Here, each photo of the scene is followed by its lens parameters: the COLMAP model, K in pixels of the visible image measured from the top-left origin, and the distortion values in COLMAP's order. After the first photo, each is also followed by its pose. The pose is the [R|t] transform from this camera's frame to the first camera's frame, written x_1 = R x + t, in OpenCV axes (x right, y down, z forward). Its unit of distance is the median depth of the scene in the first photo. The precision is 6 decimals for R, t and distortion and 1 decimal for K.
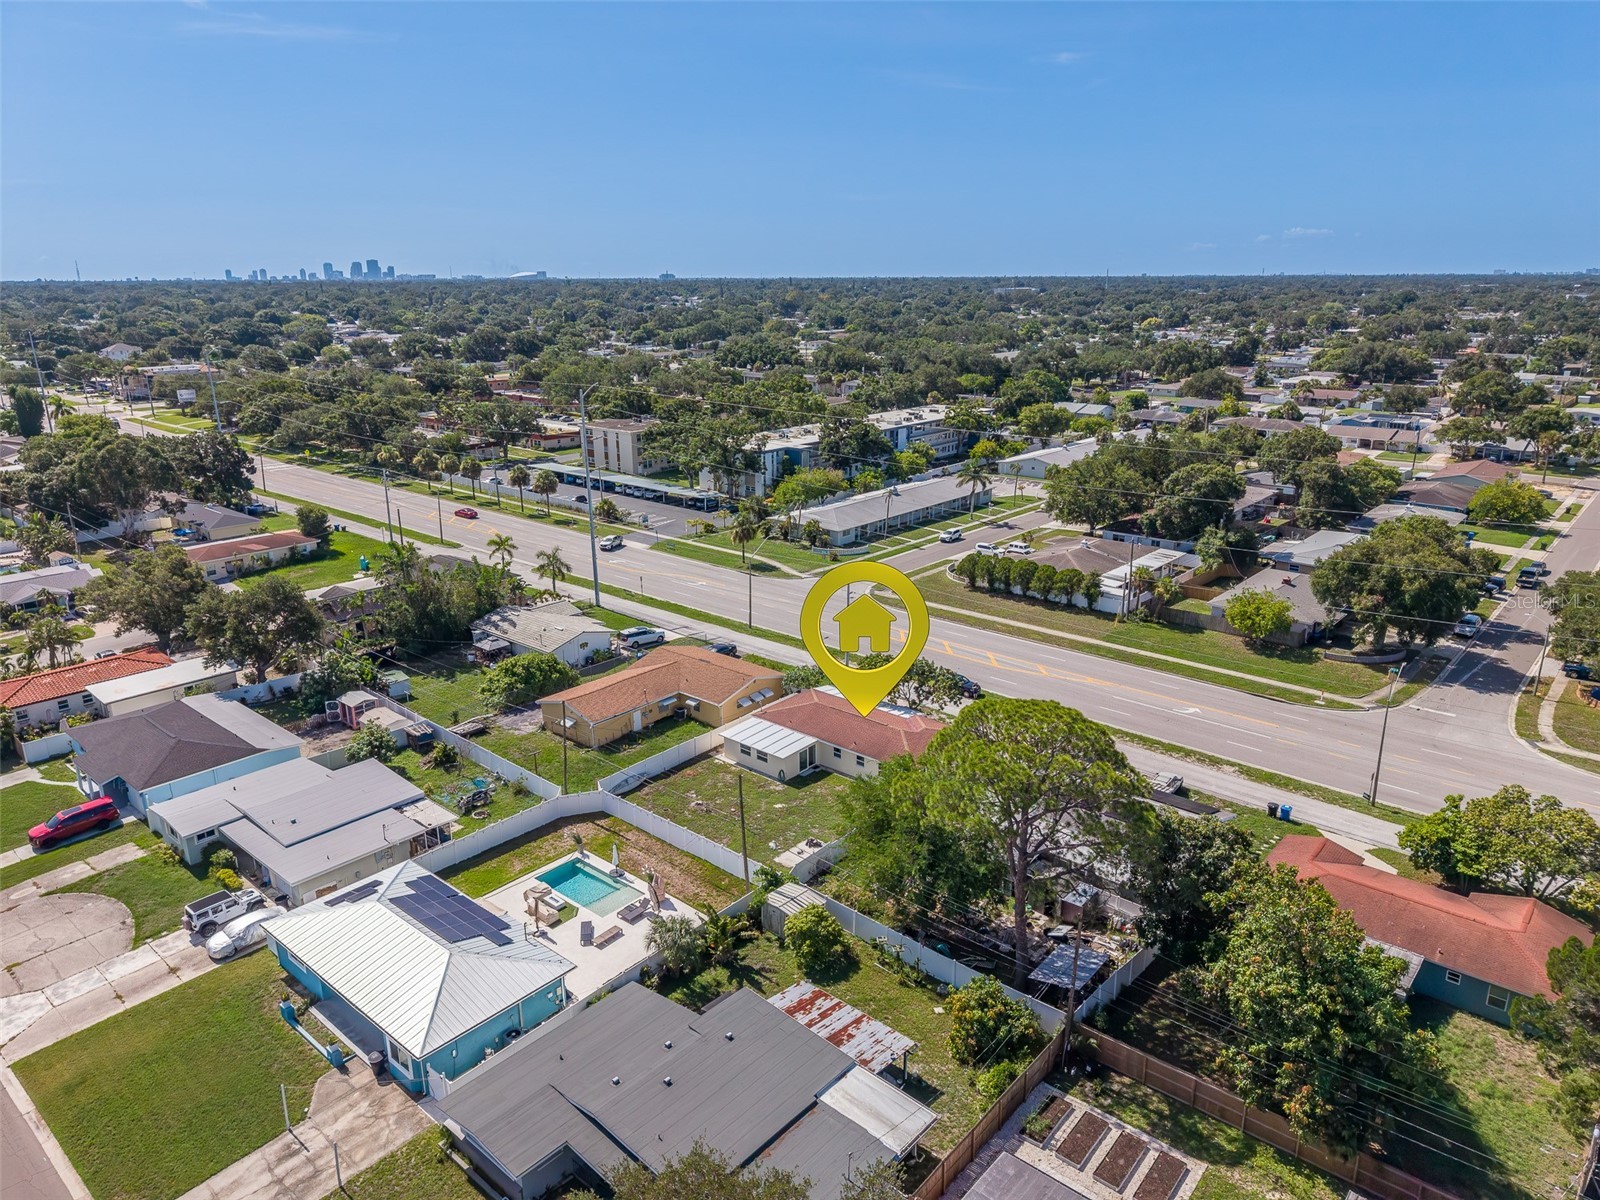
lens RADIAL K [[1067.6, 0, 800.0], [0, 1067.6, 605.3], [0, 0, 1]] dist [0.034635, -0.034109]
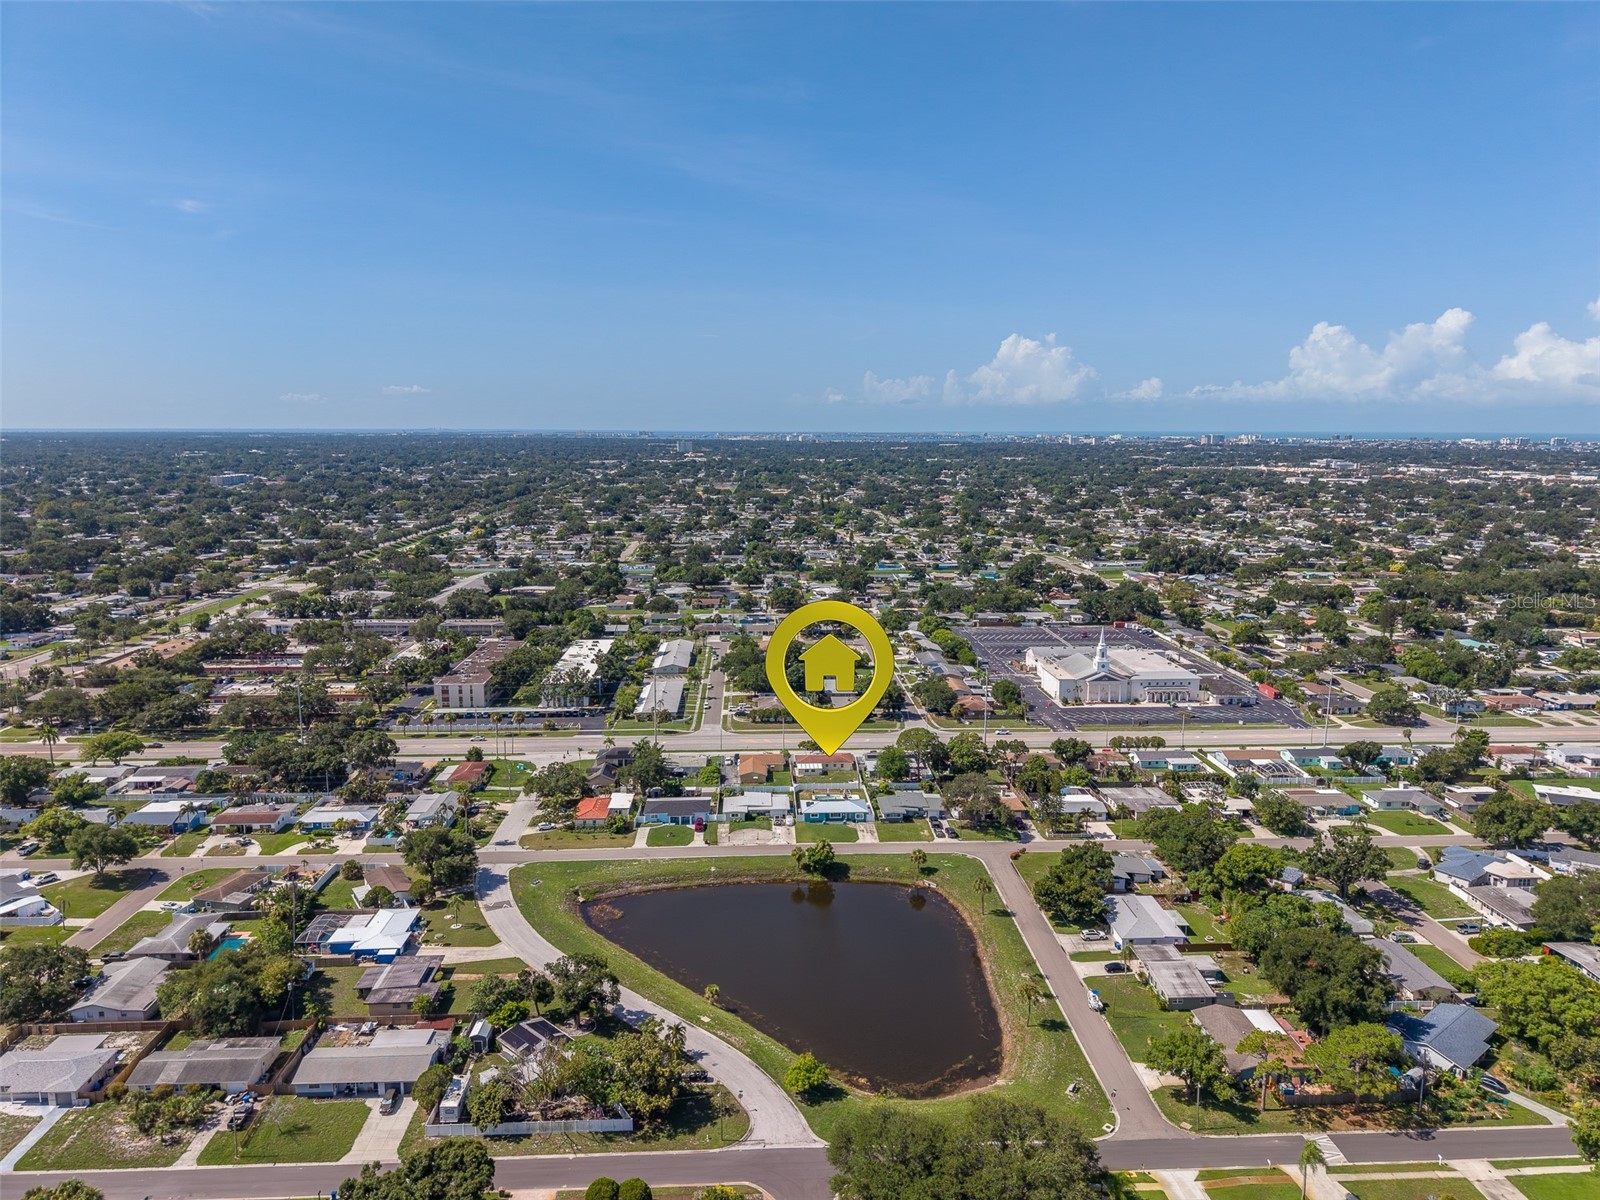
lens RADIAL K [[1067.6, 0, 792.1], [0, 1067.6, 591.8], [0, 0, 1]] dist [0.034635, -0.034109]
pose [[0.725361, -0.100401, 0.681007, -1.983793], [0.198338, 0.977834, -0.067094, -0.177250], [-0.659176, 0.183737, 0.729197, -1.359976]]
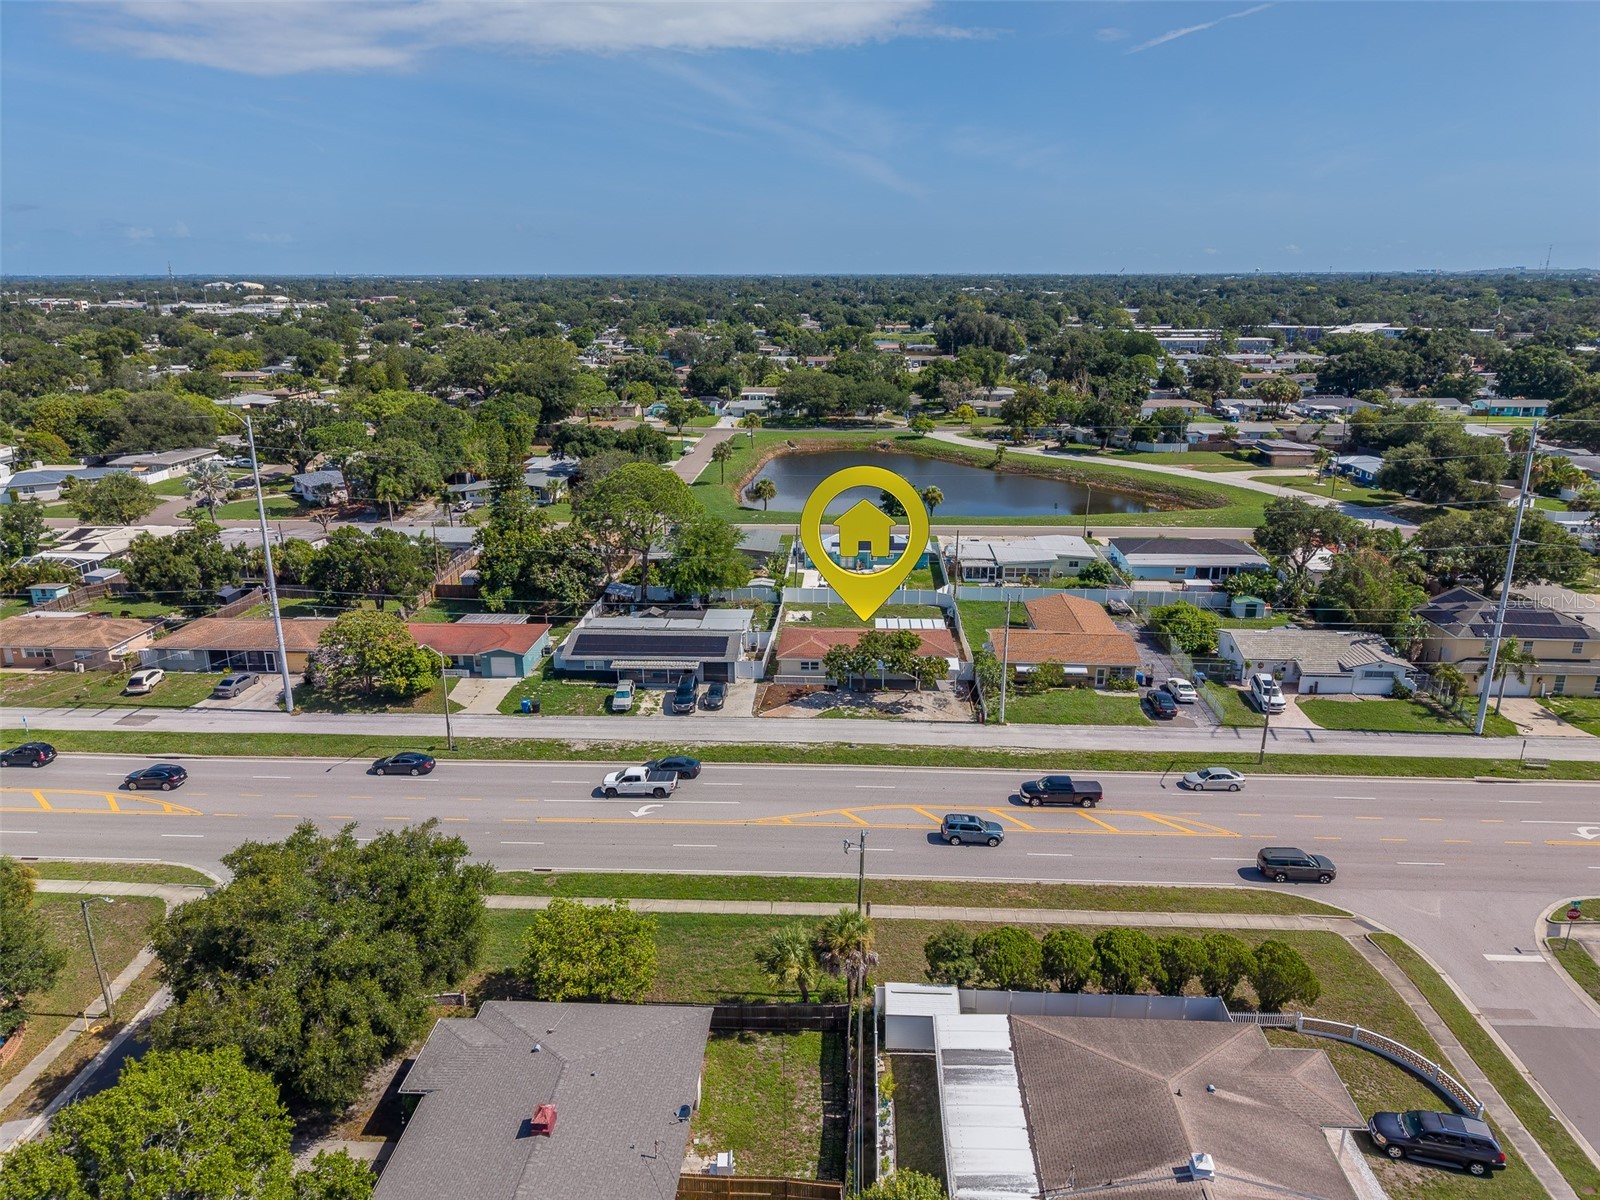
lens RADIAL K [[1067.6, 0, 796.3], [0, 1067.6, 600.0], [0, 0, 1]] dist [0.034635, -0.034109]
pose [[-0.789708, 0.187168, -0.584233, 0.654605], [-0.172758, 0.845936, 0.504527, -0.416331], [0.588655, 0.499360, -0.635708, 1.381258]]
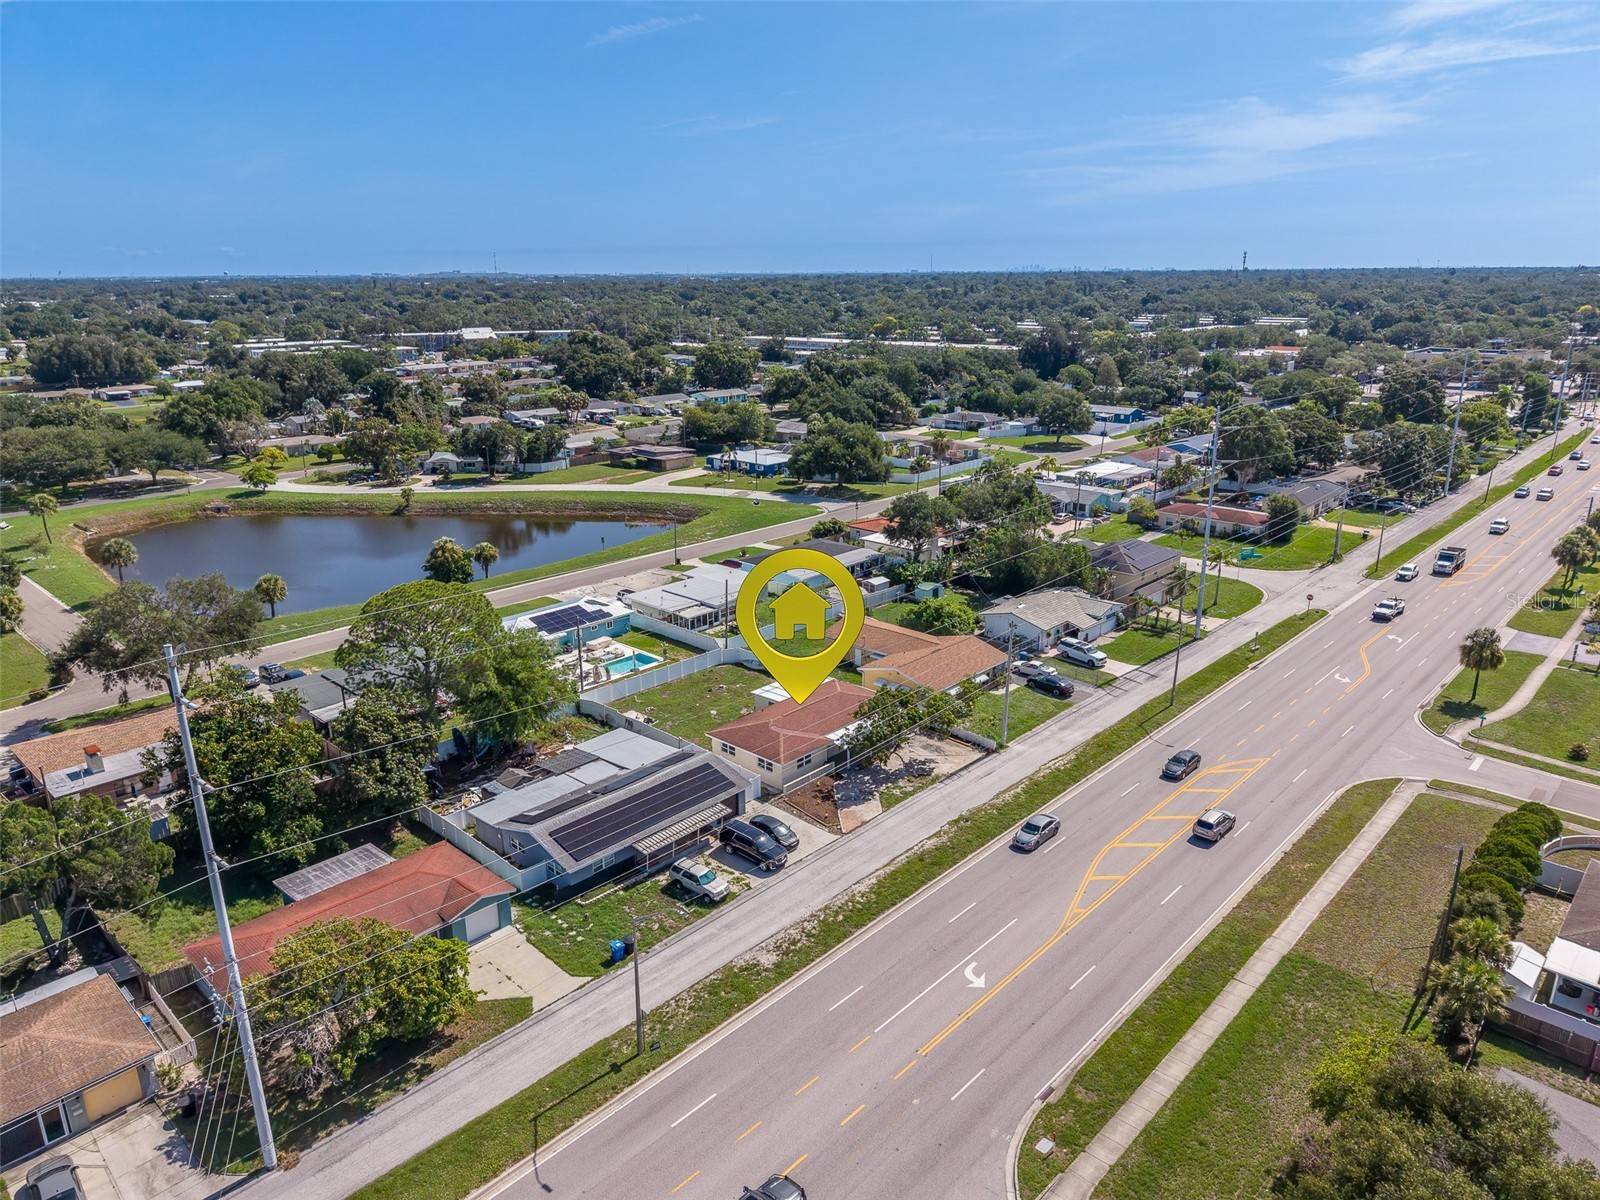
lens RADIAL K [[1067.6, 0, 798.4], [0, 1067.6, 603.5], [0, 0, 1]] dist [0.034635, -0.034109]
pose [[-0.038269, 0.302333, -0.952434, 0.849742], [-0.287348, 0.909545, 0.300264, -0.251229], [0.957061, 0.285171, 0.052068, 0.742758]]
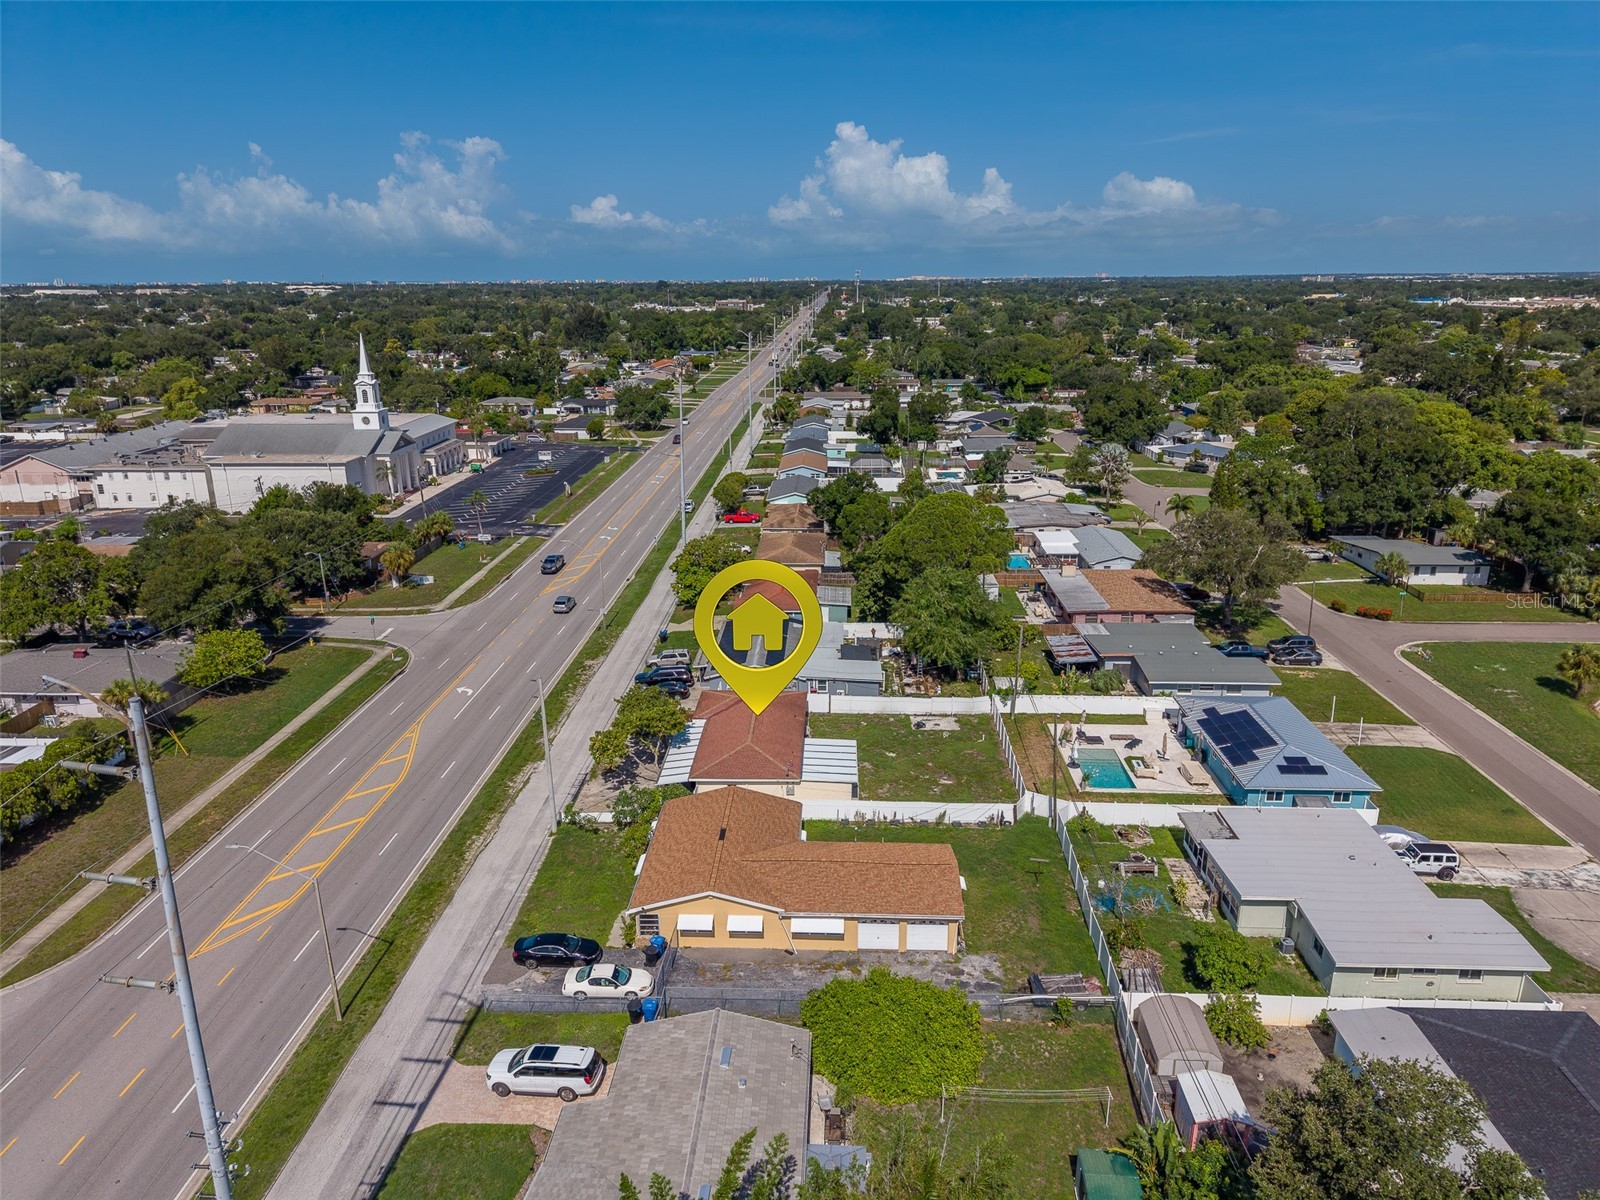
lens RADIAL K [[1067.6, 0, 799.6], [0, 1067.6, 596.3], [0, 0, 1]] dist [0.034635, -0.034109]
pose [[-0.627483, -0.214078, 0.748622, -0.545425], [0.237035, 0.863306, 0.445552, -0.335042], [-0.741674, 0.457026, -0.490966, 1.136748]]
